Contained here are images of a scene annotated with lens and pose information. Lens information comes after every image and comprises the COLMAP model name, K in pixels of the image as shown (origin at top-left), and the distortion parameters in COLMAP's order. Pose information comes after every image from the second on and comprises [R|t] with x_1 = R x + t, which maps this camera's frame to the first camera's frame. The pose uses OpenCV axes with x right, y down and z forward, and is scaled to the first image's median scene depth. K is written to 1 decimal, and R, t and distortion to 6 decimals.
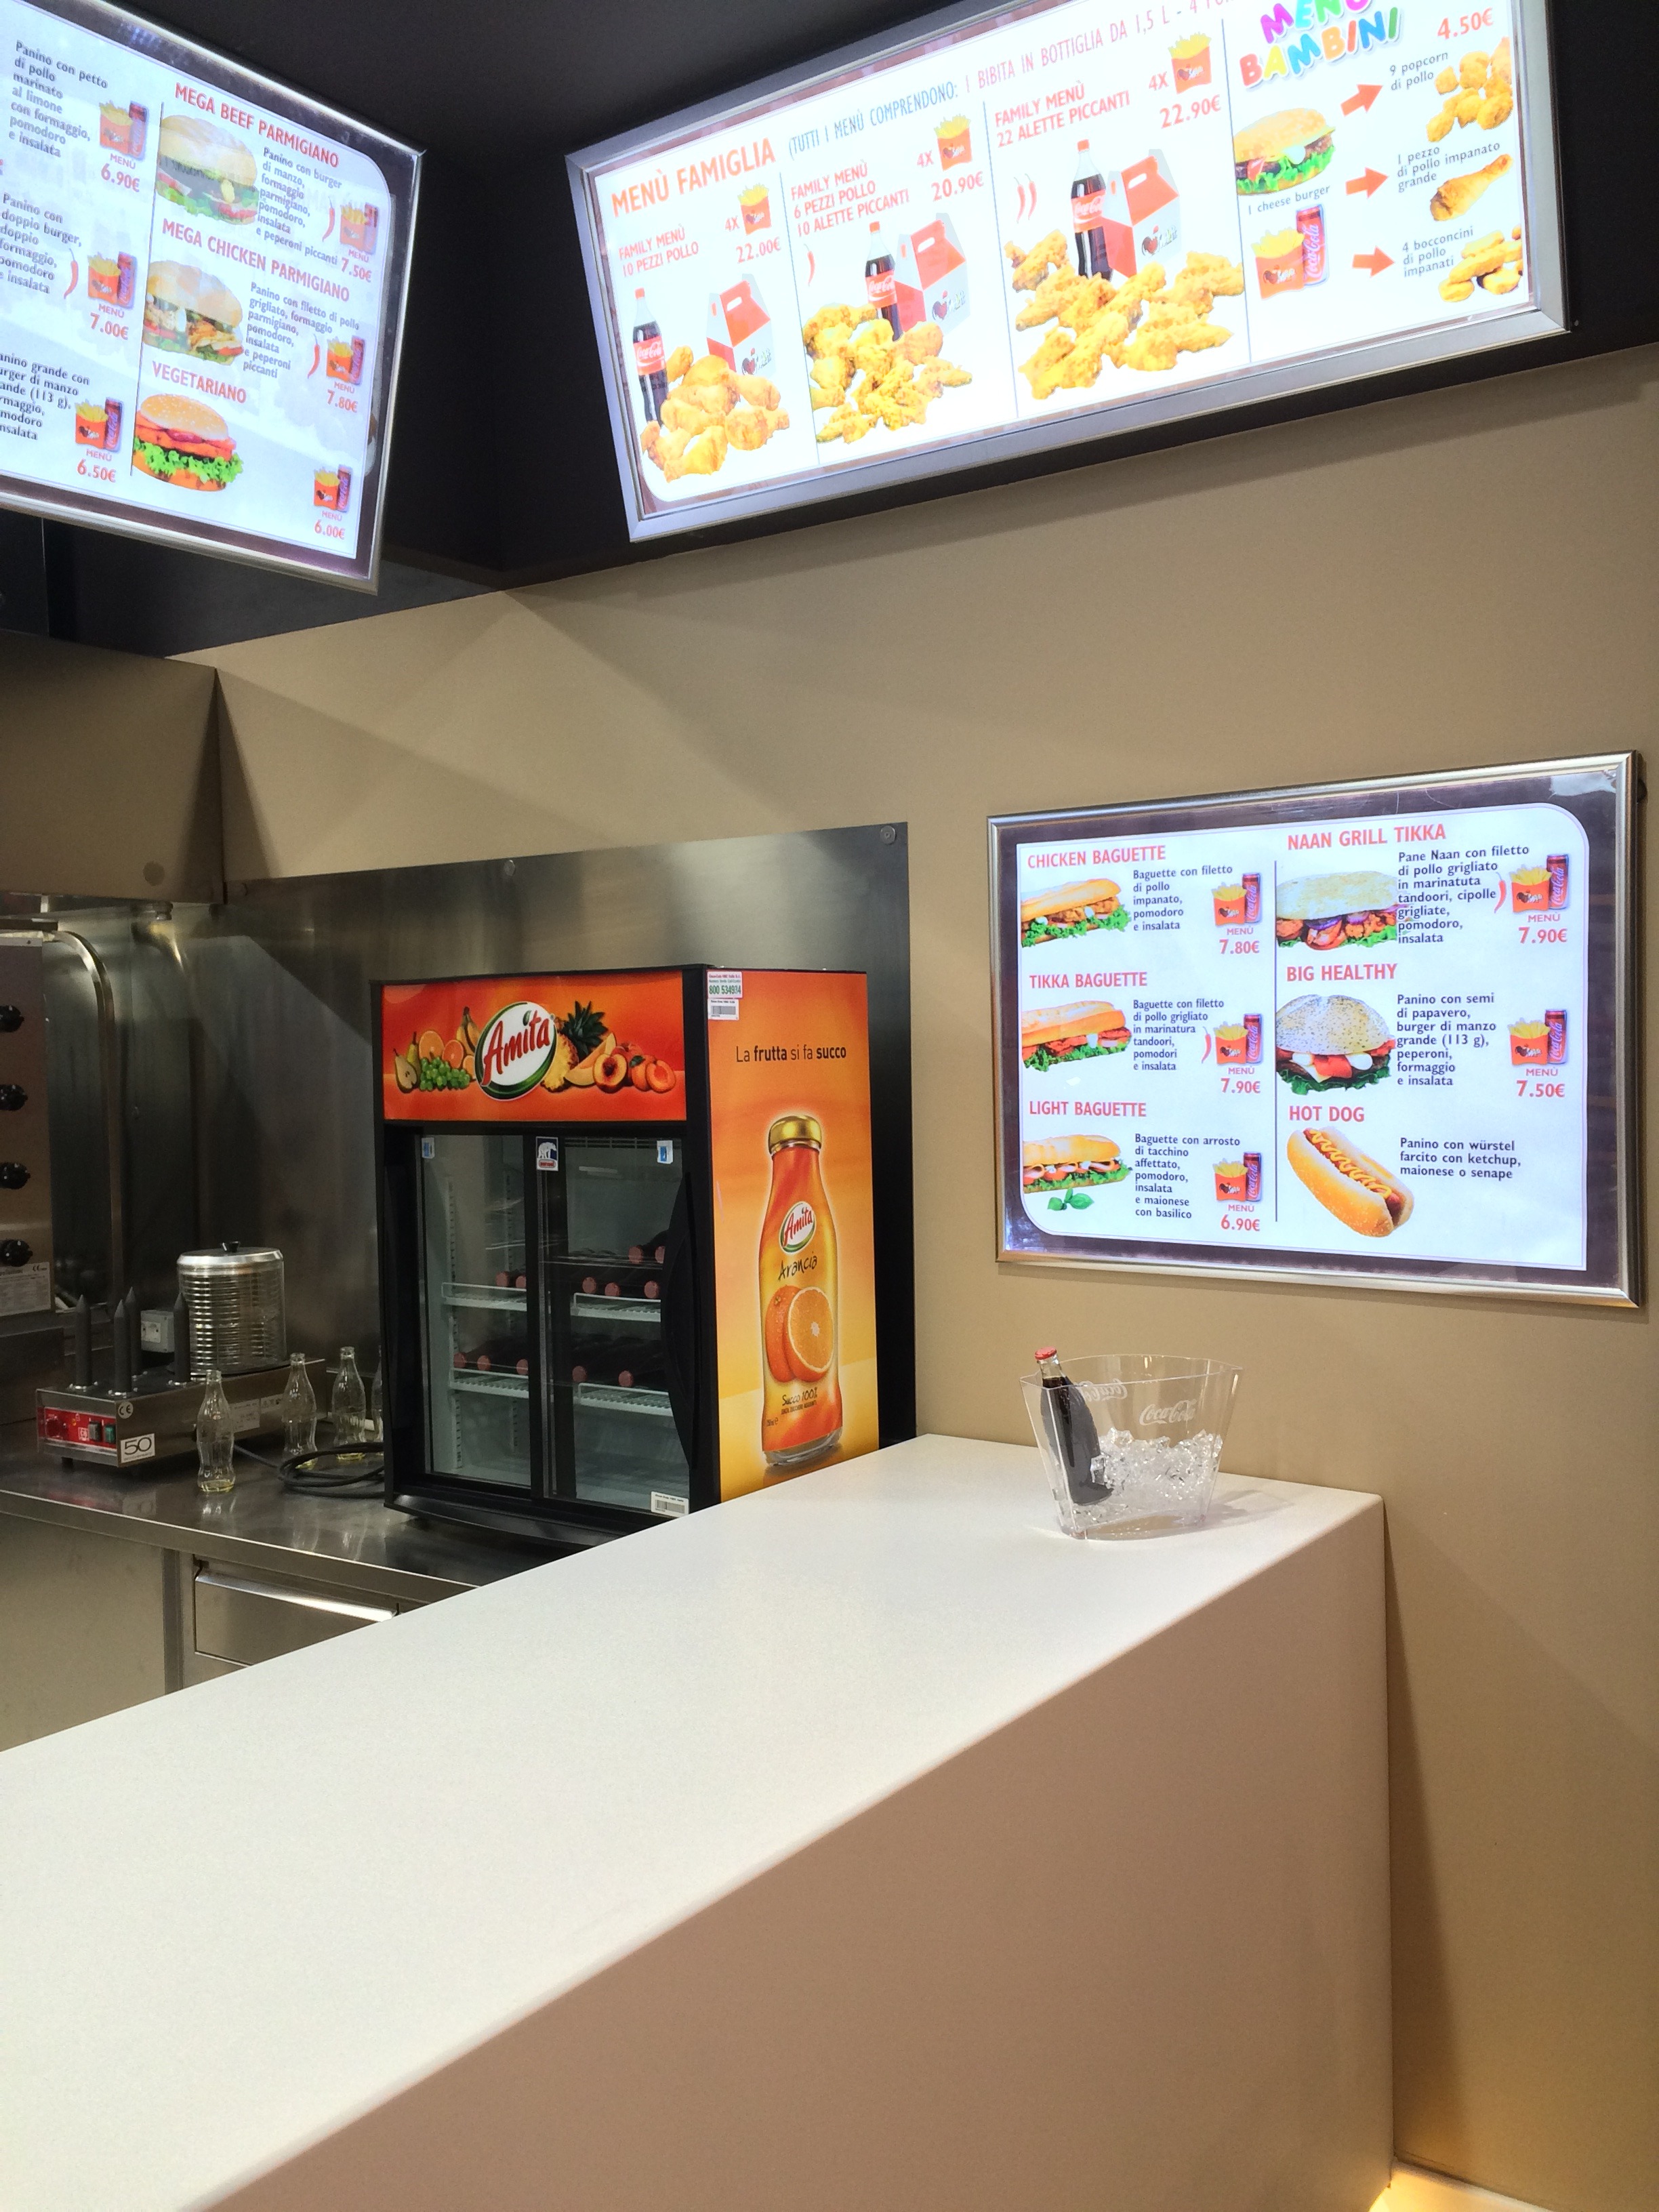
lens RADIAL K [[1884.6, 0, 838.5], [0, 1884.6, 1105.6], [0, 0, 1]] dist [0.088437, -0.112746]
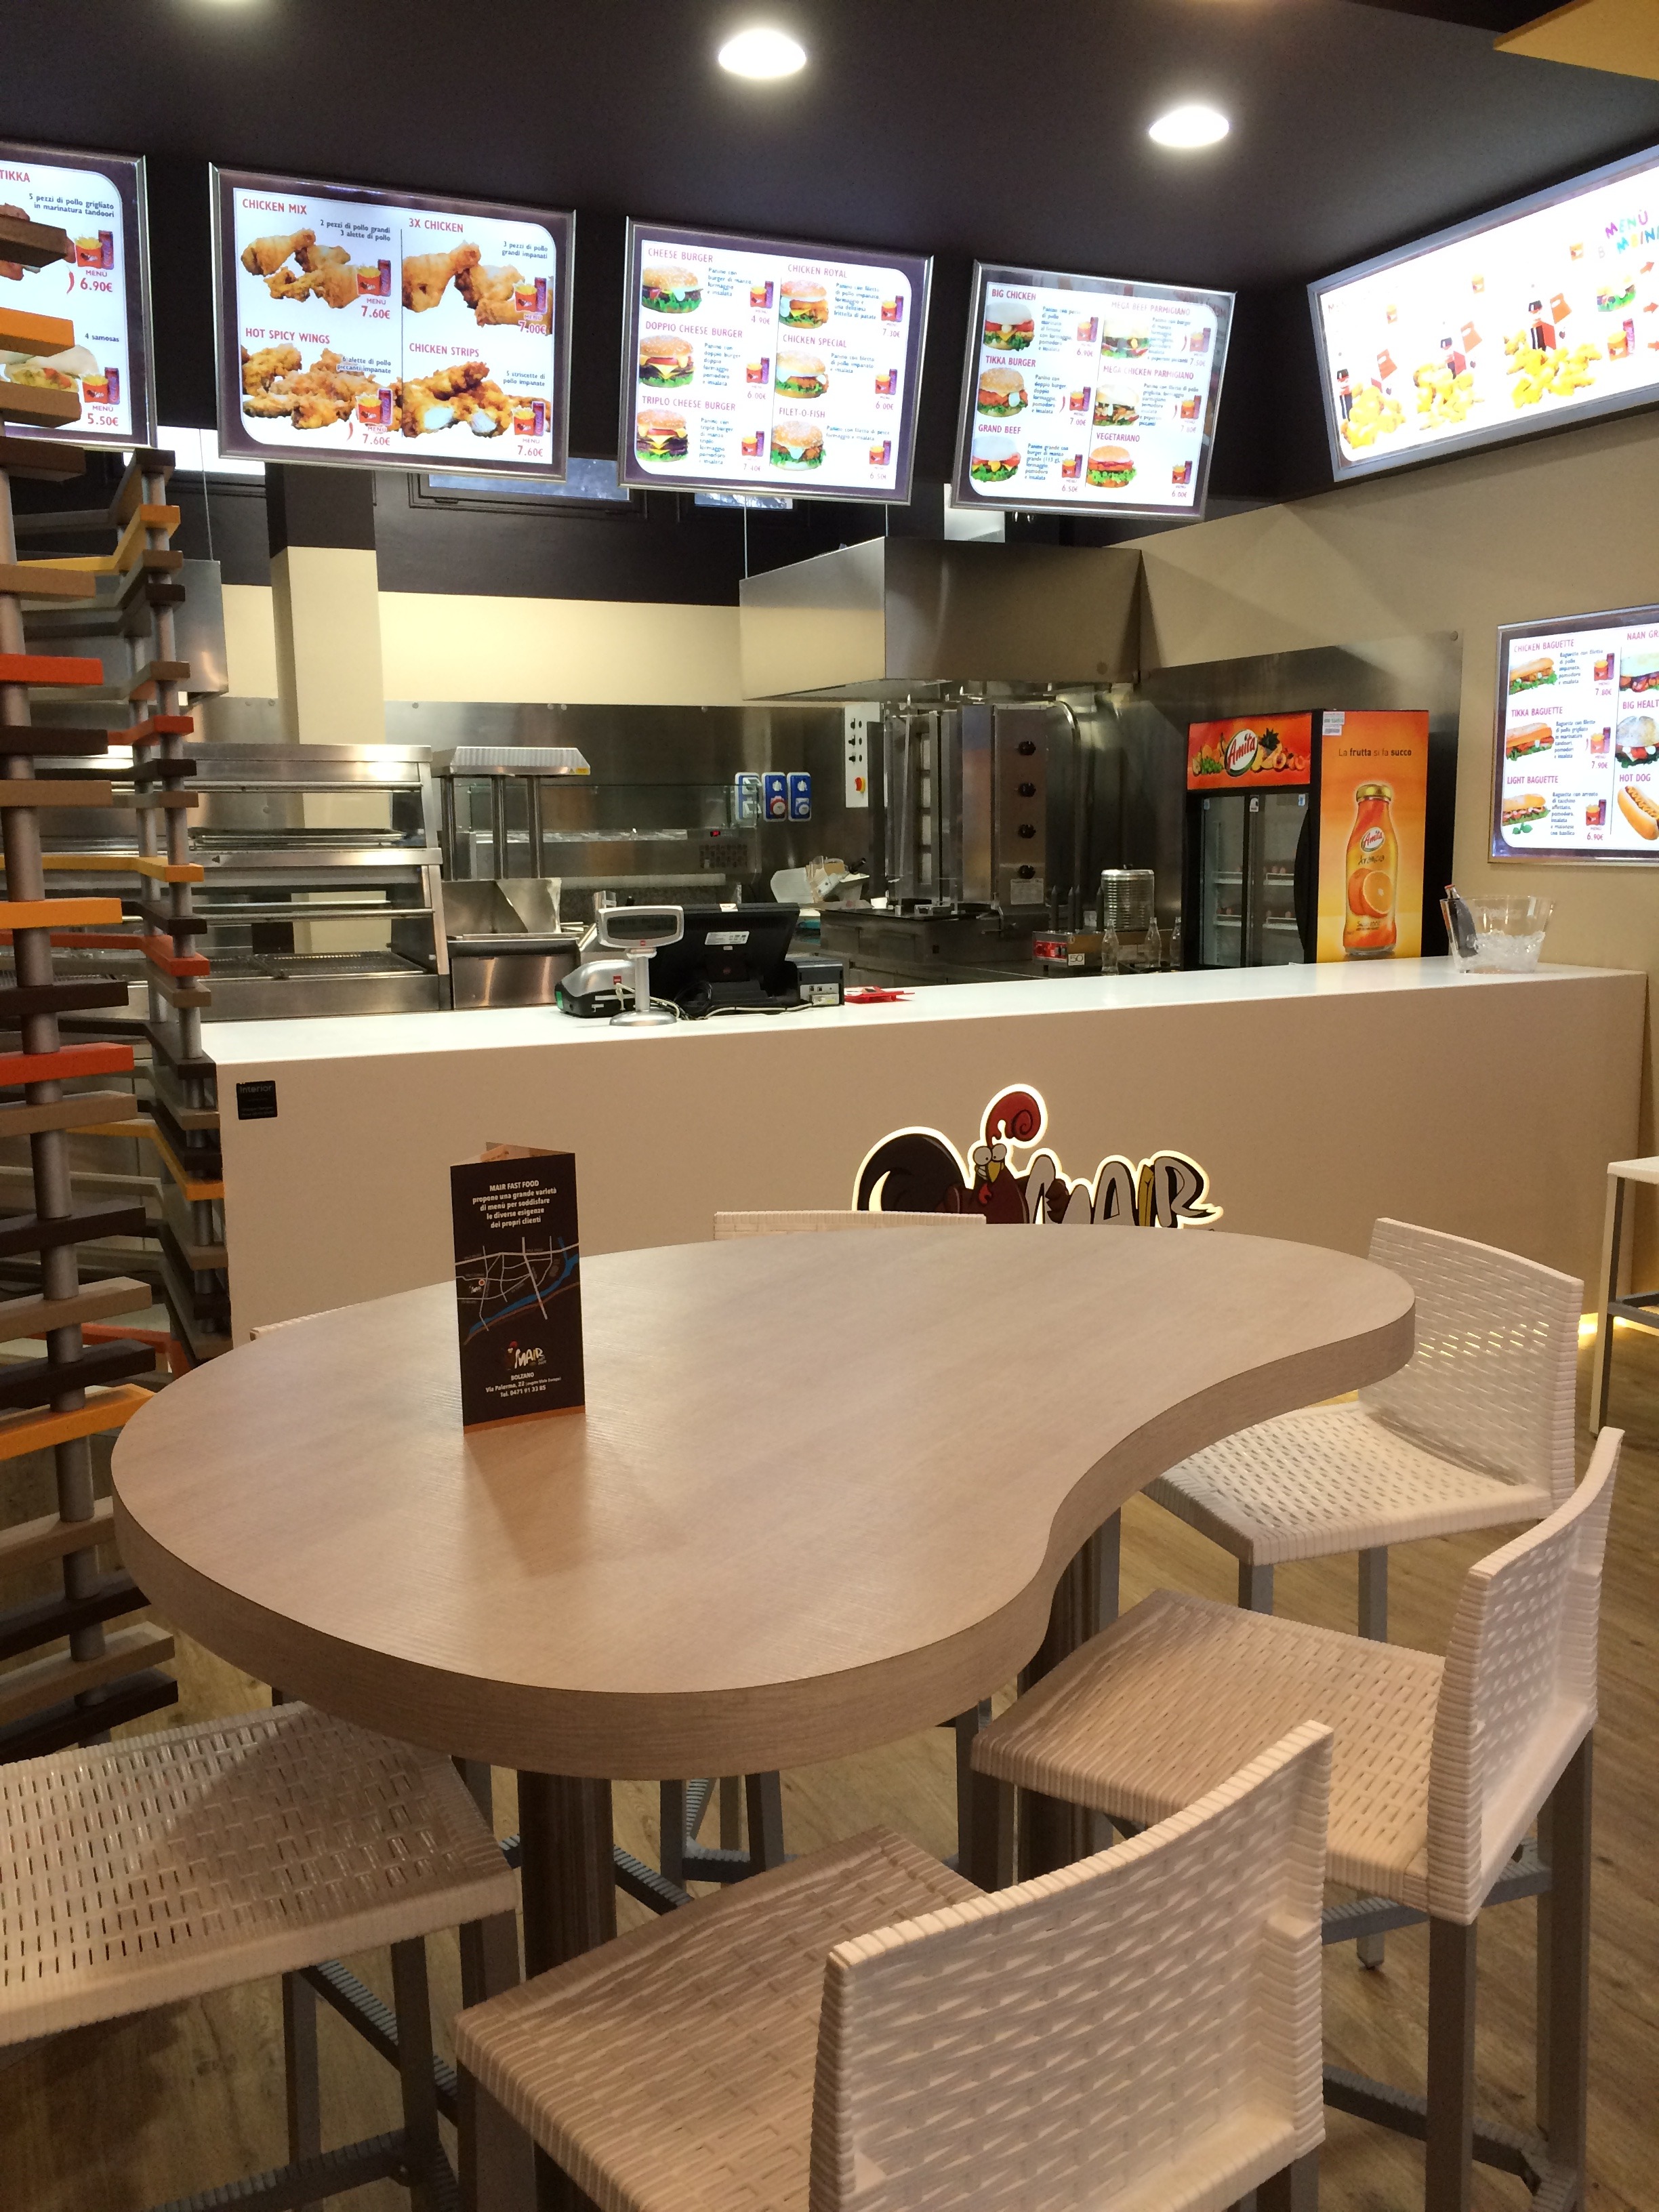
lens RADIAL K [[1884.6, 0, 838.5], [0, 1884.6, 1105.6], [0, 0, 1]] dist [0.088437, -0.112746]
pose [[0.867225, 0.082689, -0.491003, 0.502577], [-0.021755, 0.991465, 0.128547, 0.096896], [0.497441, -0.100797, 0.861622, -1.066260]]
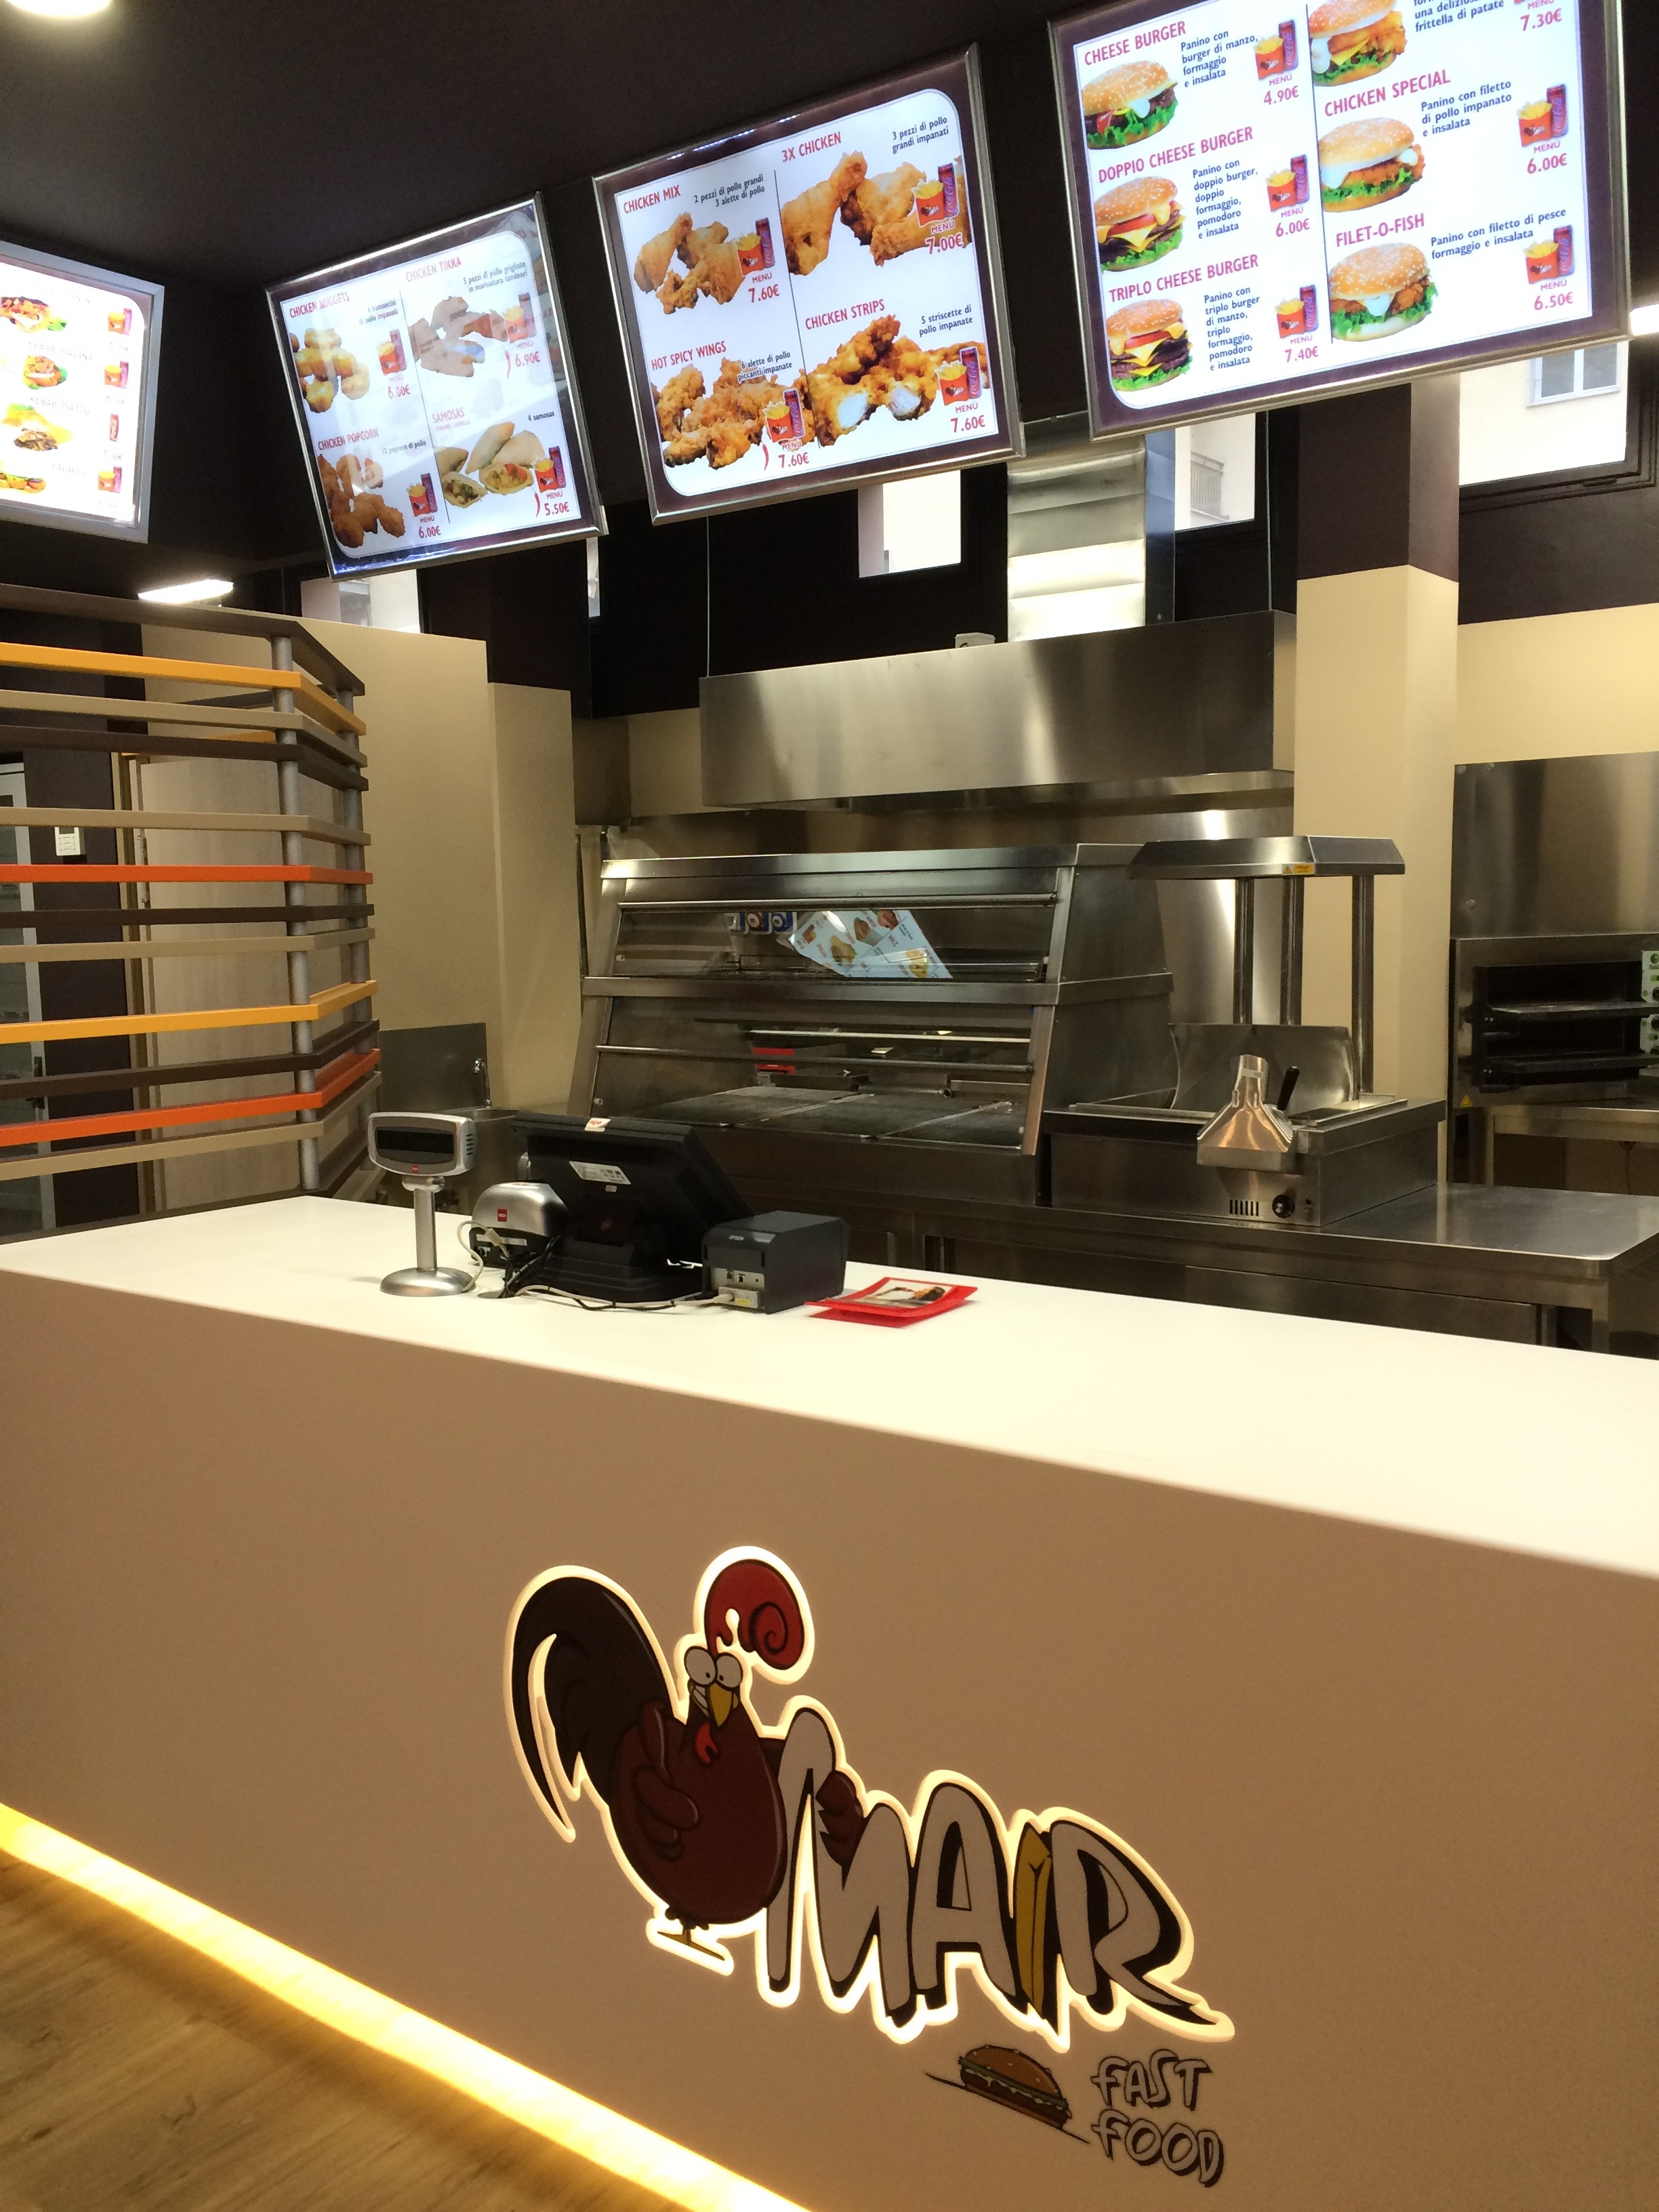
lens RADIAL K [[1872.3, 0, 836.4], [0, 1872.3, 1105.9], [0, 0, 1]] dist [0.094539, -0.116778]
pose [[-0.020855, 0.123937, -0.992071, 0.592511], [-0.015929, 0.992120, 0.124278, 0.005810], [0.999656, 0.018395, -0.018716, 0.406382]]
